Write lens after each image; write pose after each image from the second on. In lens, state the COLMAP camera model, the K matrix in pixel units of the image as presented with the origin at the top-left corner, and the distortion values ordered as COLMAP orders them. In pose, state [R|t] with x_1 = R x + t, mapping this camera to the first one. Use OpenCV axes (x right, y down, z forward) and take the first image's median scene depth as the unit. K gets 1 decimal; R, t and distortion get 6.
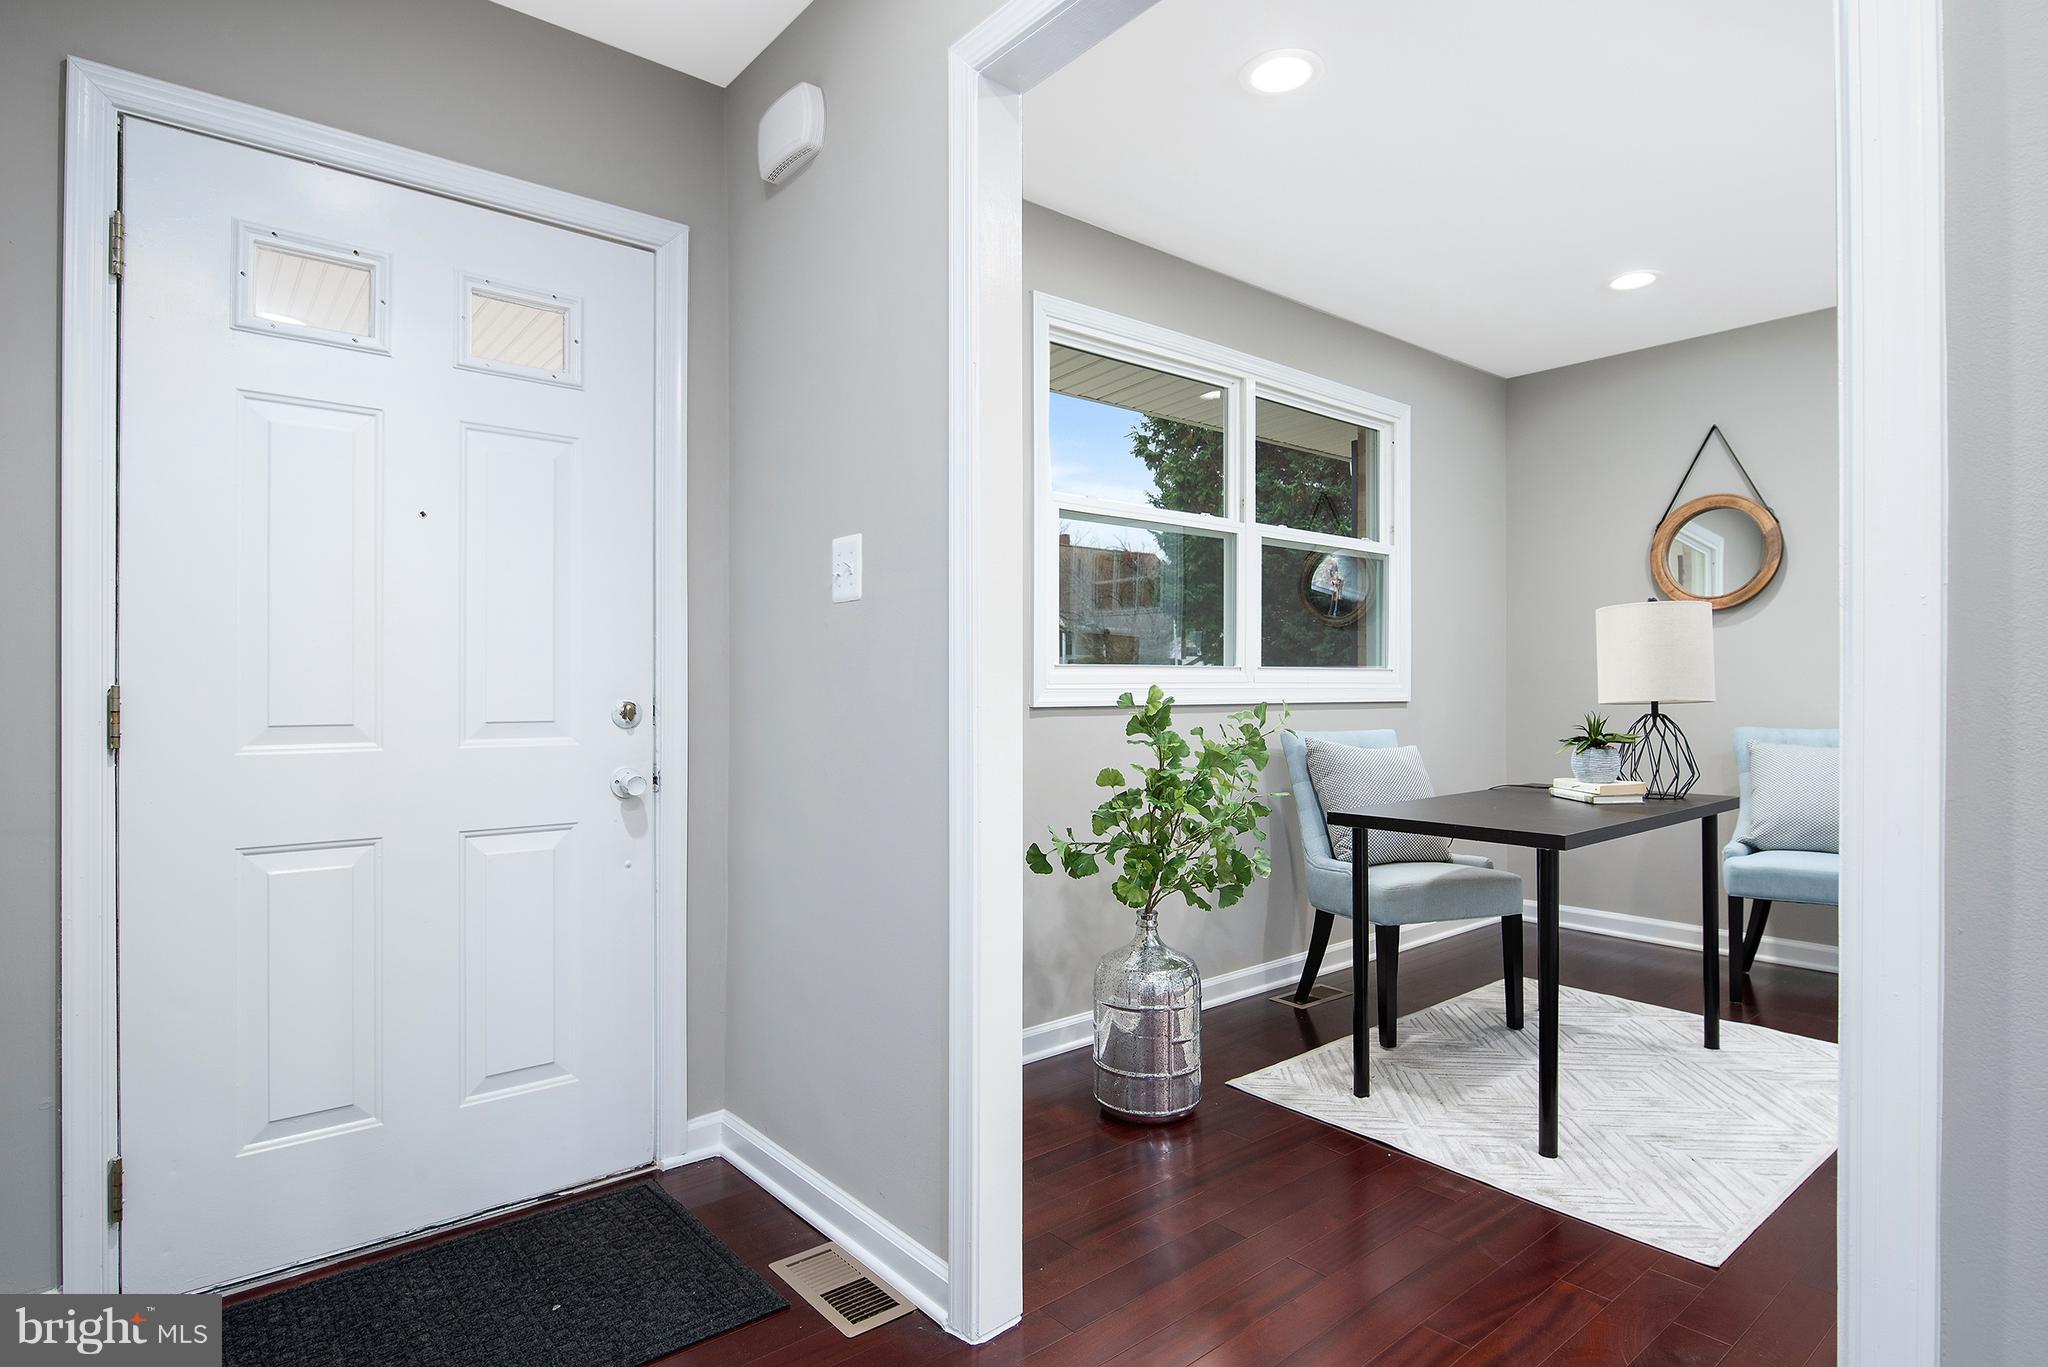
lens RADIAL K [[1095.5, 0, 1031.2], [0, 1095.5, 687.2], [0, 0, 1]] dist [0.021074, -0.002030]
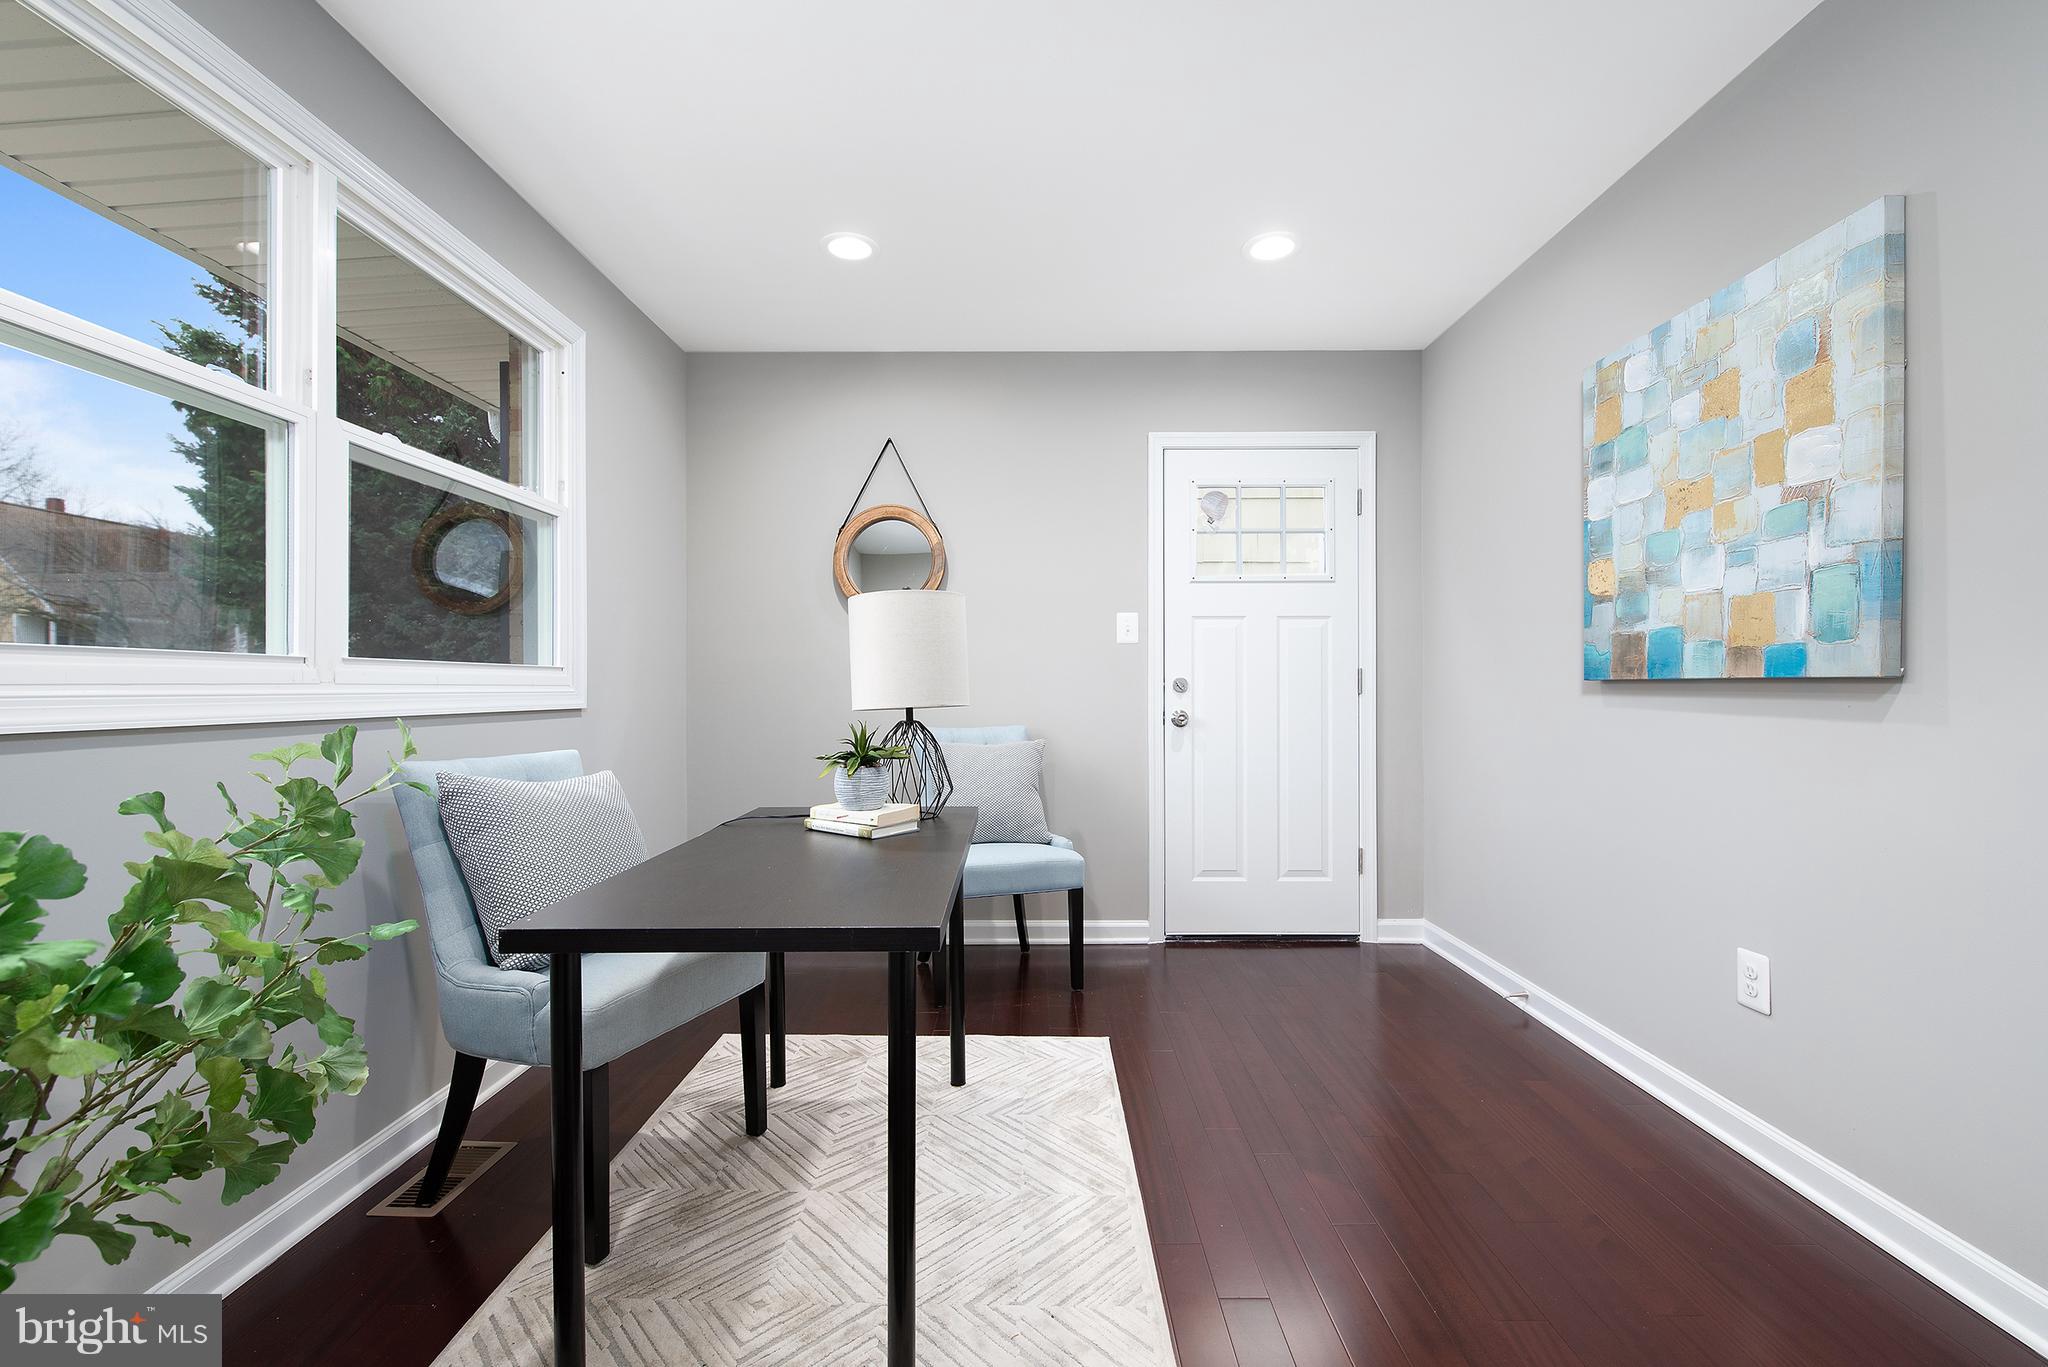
lens RADIAL K [[877.2, 0, 1039.0], [0, 877.2, 691.2], [0, 0, 1]] dist [-0.001515, -0.000882]
pose [[0.646971, -0.003141, 0.762508, 0.098119], [0.001276, 0.999995, 0.003037, -0.001252], [-0.762514, -0.000991, 0.646971, 0.444557]]
